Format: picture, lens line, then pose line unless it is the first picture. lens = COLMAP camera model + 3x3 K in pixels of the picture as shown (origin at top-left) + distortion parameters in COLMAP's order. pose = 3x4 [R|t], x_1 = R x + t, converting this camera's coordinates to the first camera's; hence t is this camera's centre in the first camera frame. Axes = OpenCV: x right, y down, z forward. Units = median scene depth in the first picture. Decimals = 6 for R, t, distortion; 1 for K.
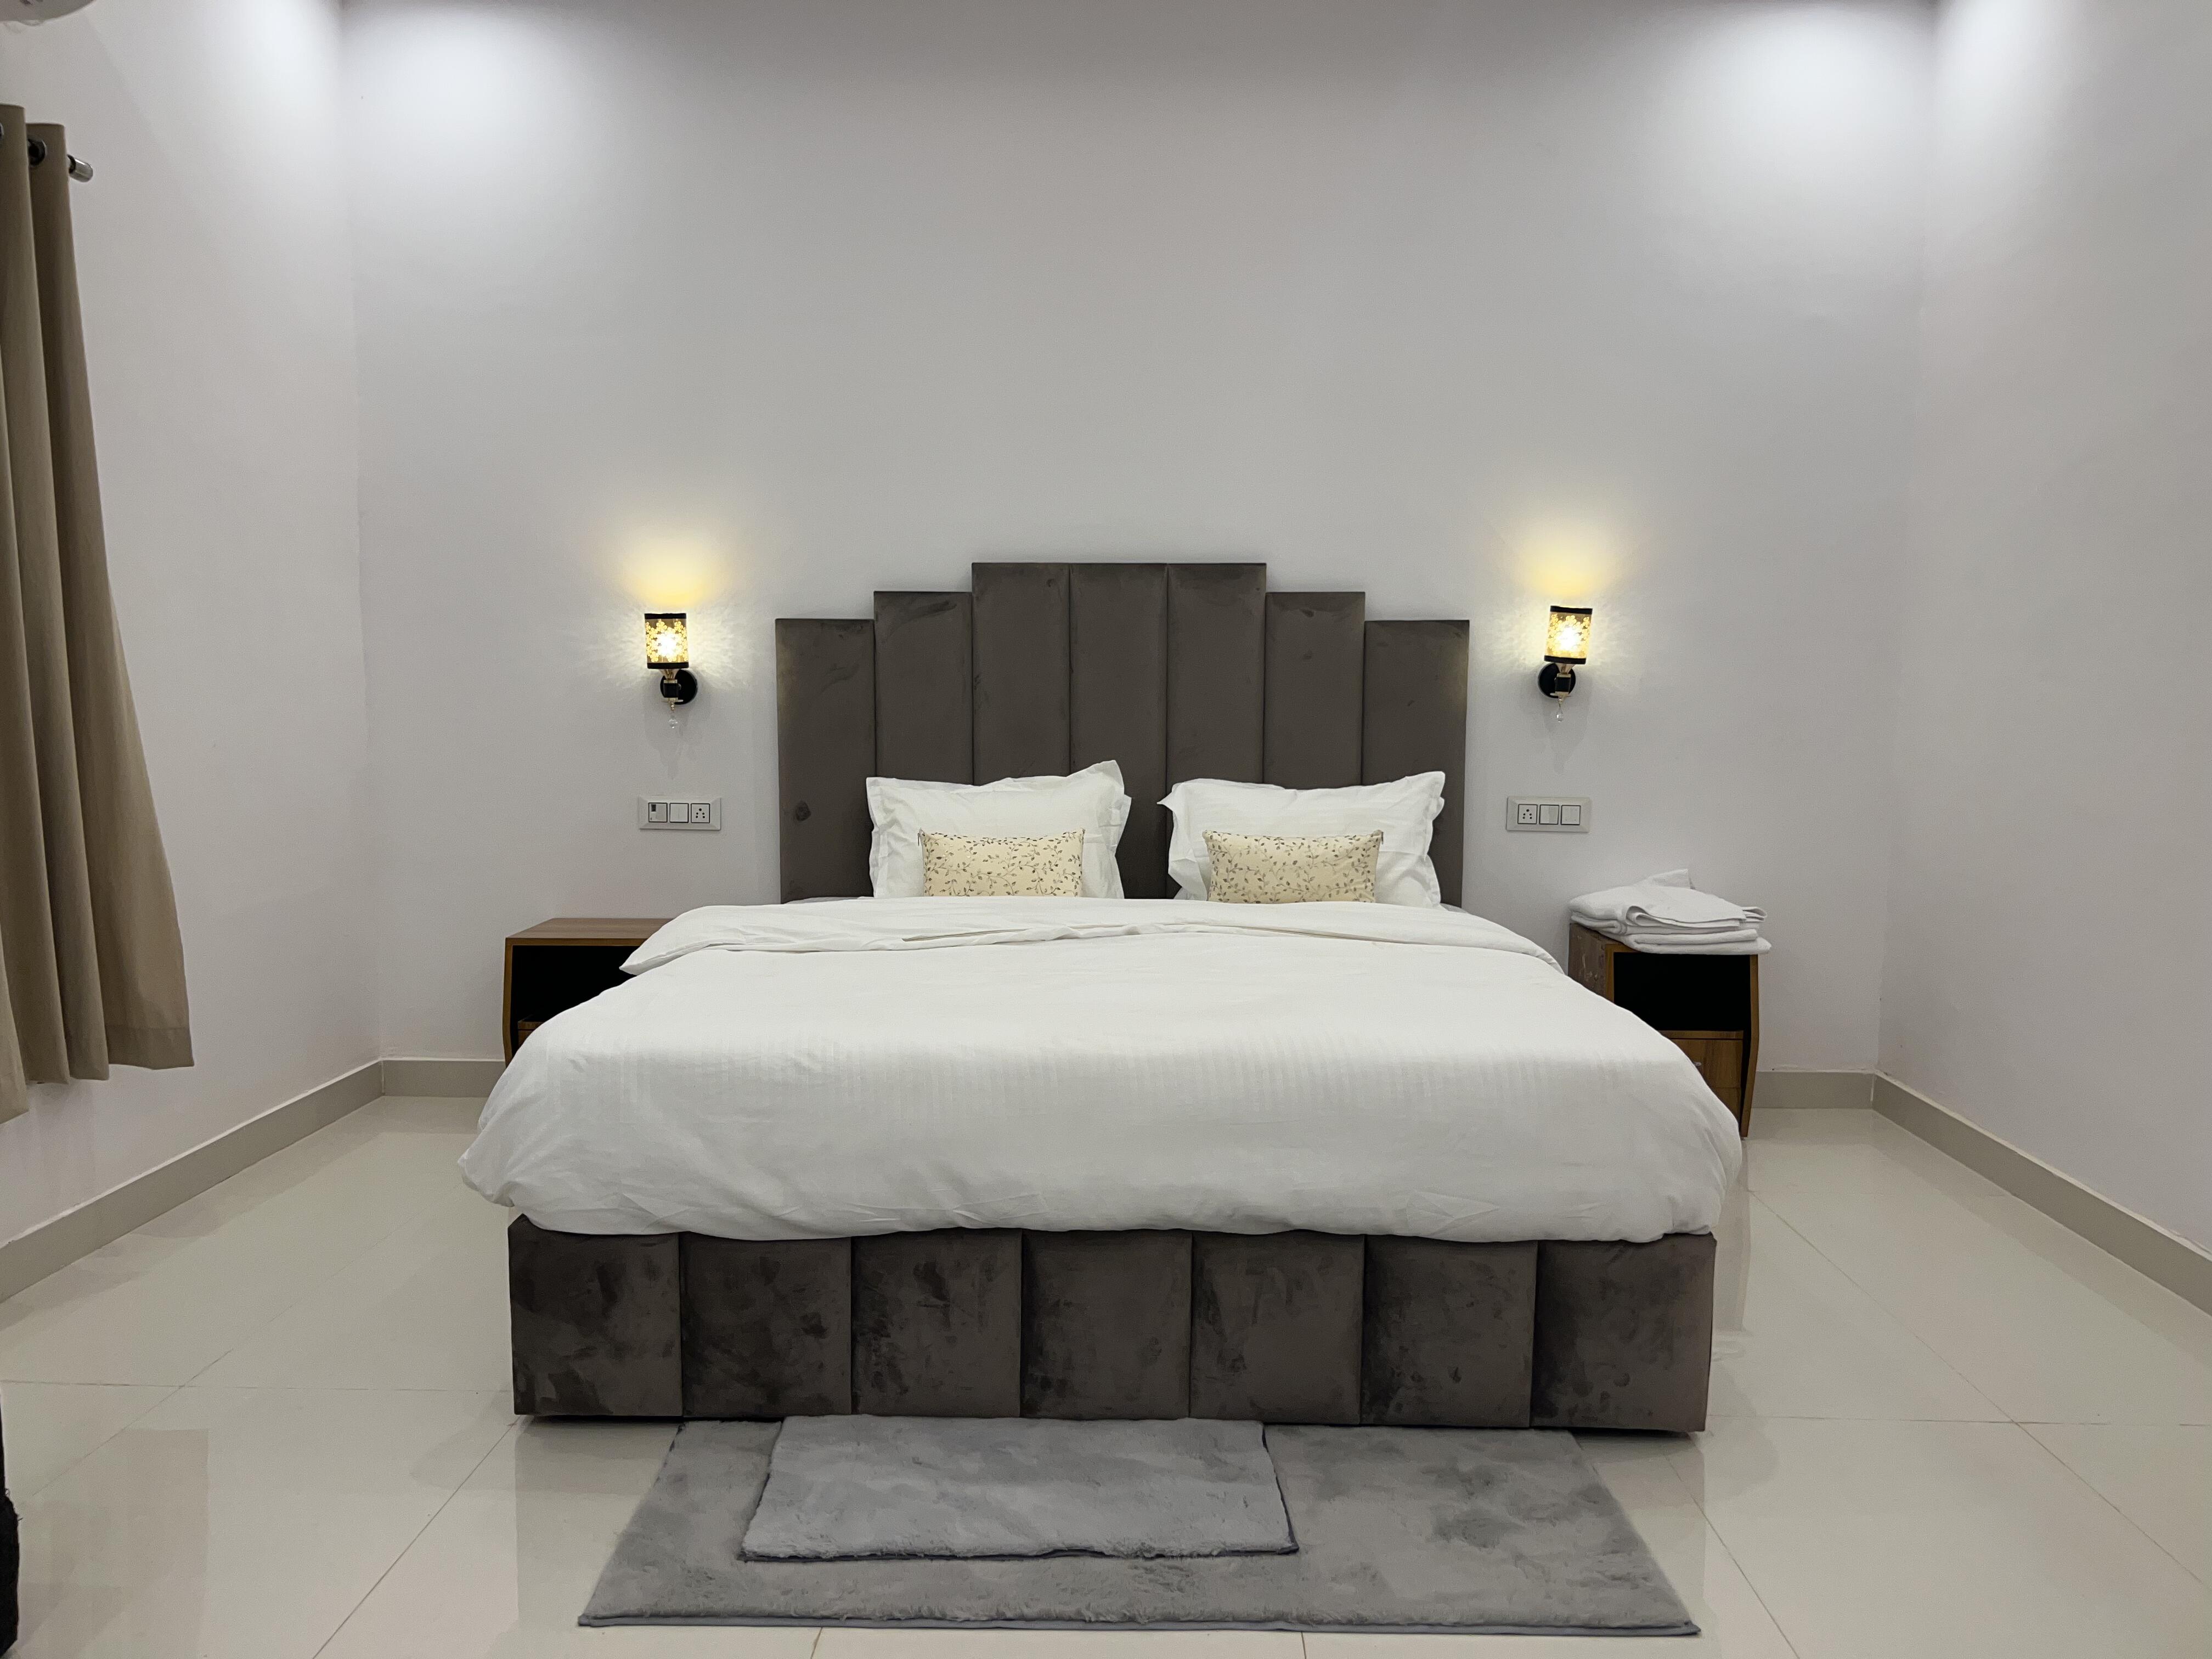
lens RADIAL K [[1650.4, 0, 1101.3], [0, 1650.4, 831.7], [0, 0, 1]] dist [0.042044, -0.051816]
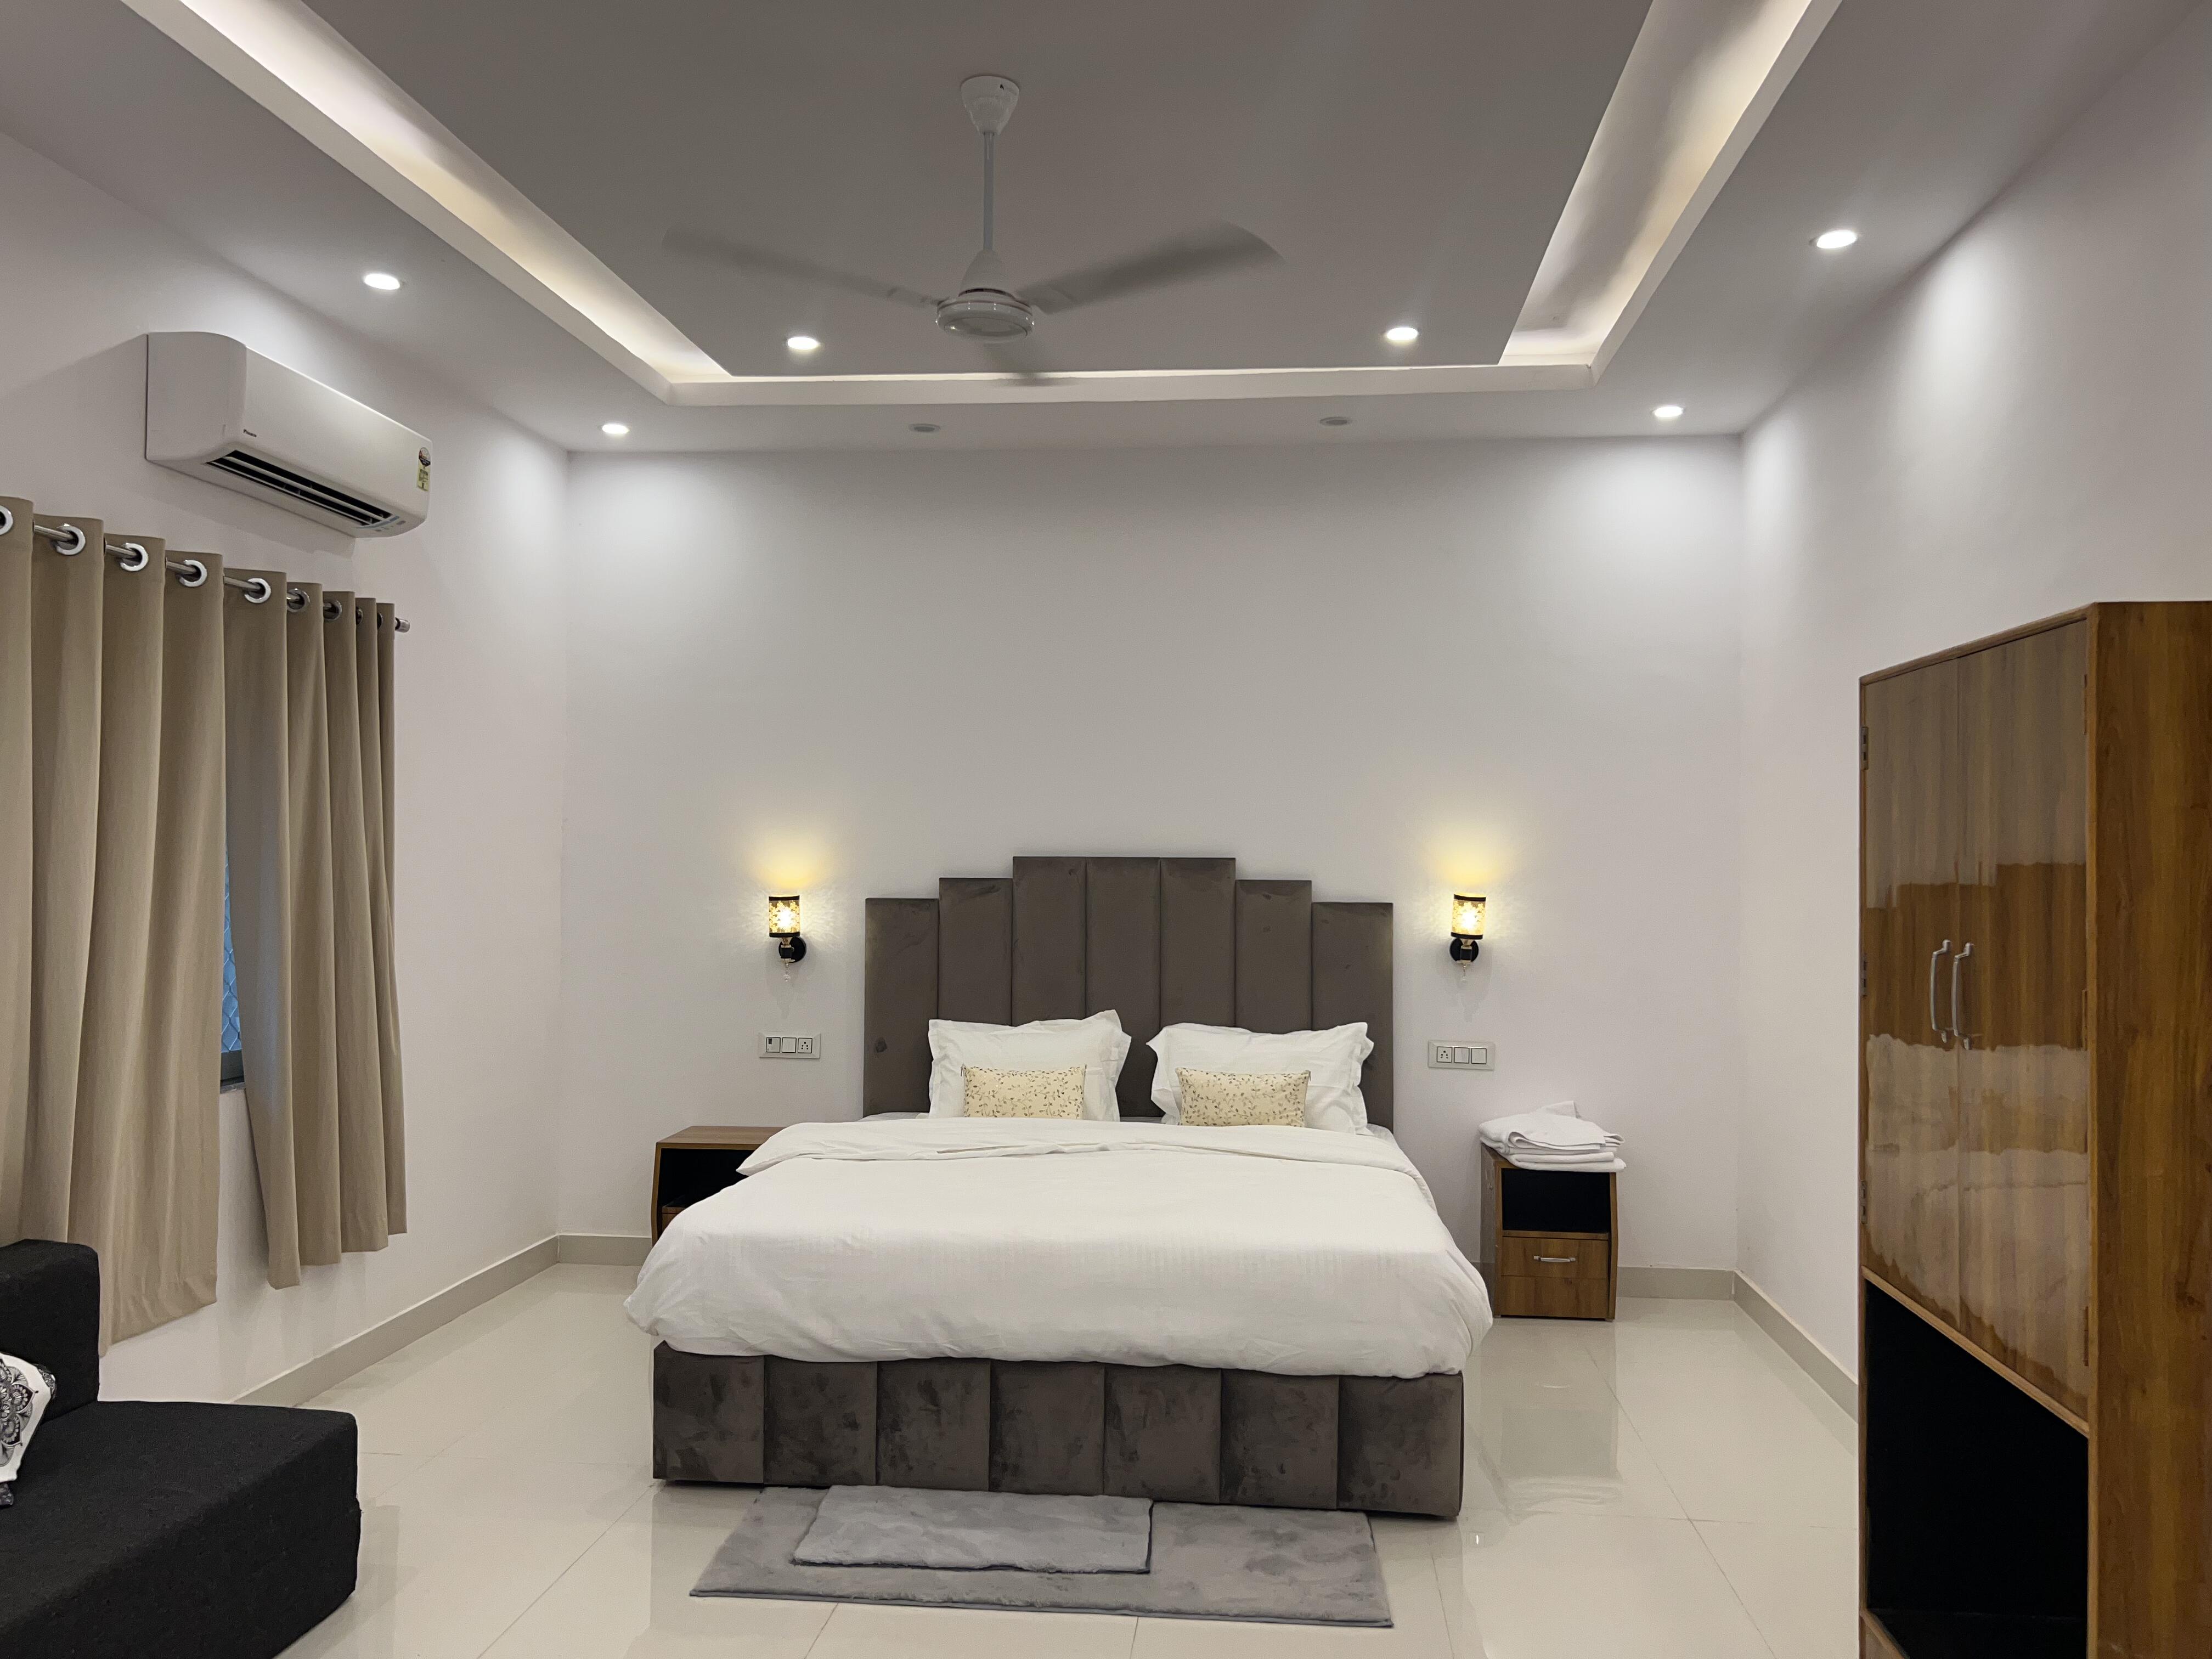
lens RADIAL K [[1650.4, 0, 1104.6], [0, 1650.4, 832.3], [0, 0, 1]] dist [0.042044, -0.051816]
pose [[0.996781, 0.001179, -0.080158, 0.160958], [-0.009909, 0.994037, -0.108597, -0.064433], [0.079552, 0.109041, 0.990849, -0.482792]]
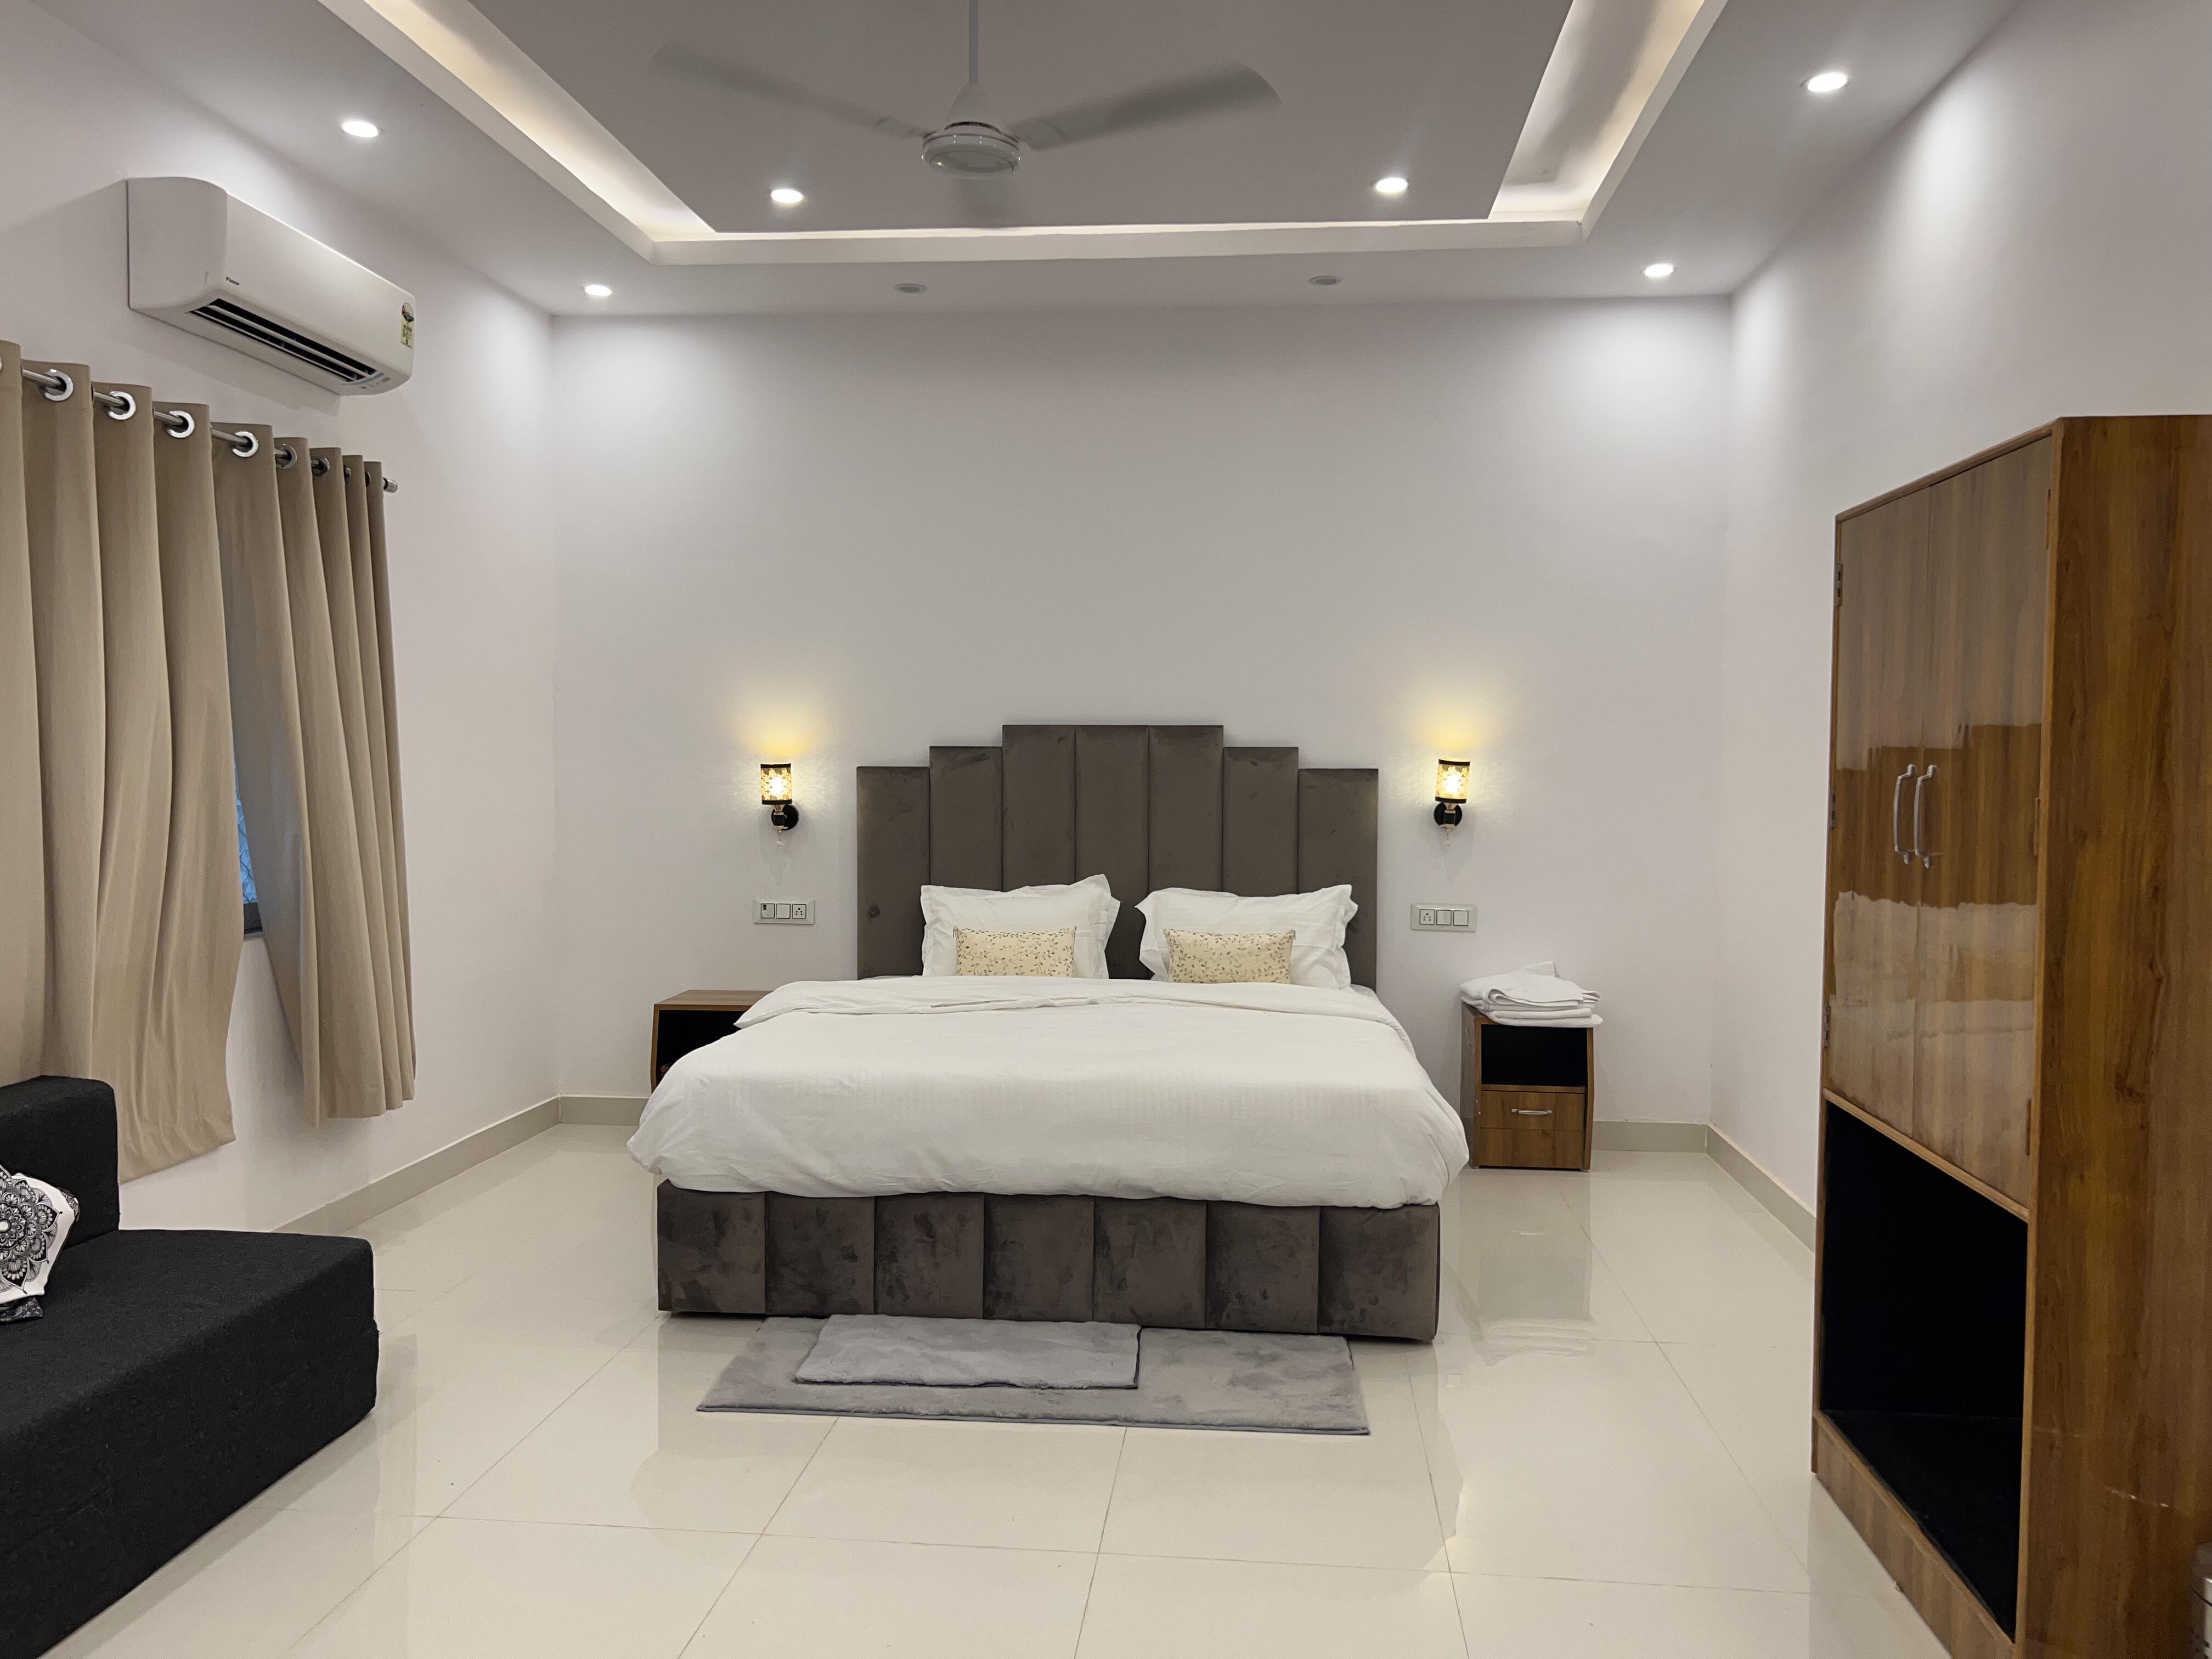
lens RADIAL K [[1650.4, 0, 1105.9], [0, 1650.4, 832.5], [0, 0, 1]] dist [0.042044, -0.051816]
pose [[0.997324, 0.003791, -0.073015, 0.163982], [-0.007318, 0.998816, -0.048089, -0.020481], [0.072746, 0.048494, 0.996171, -0.502307]]
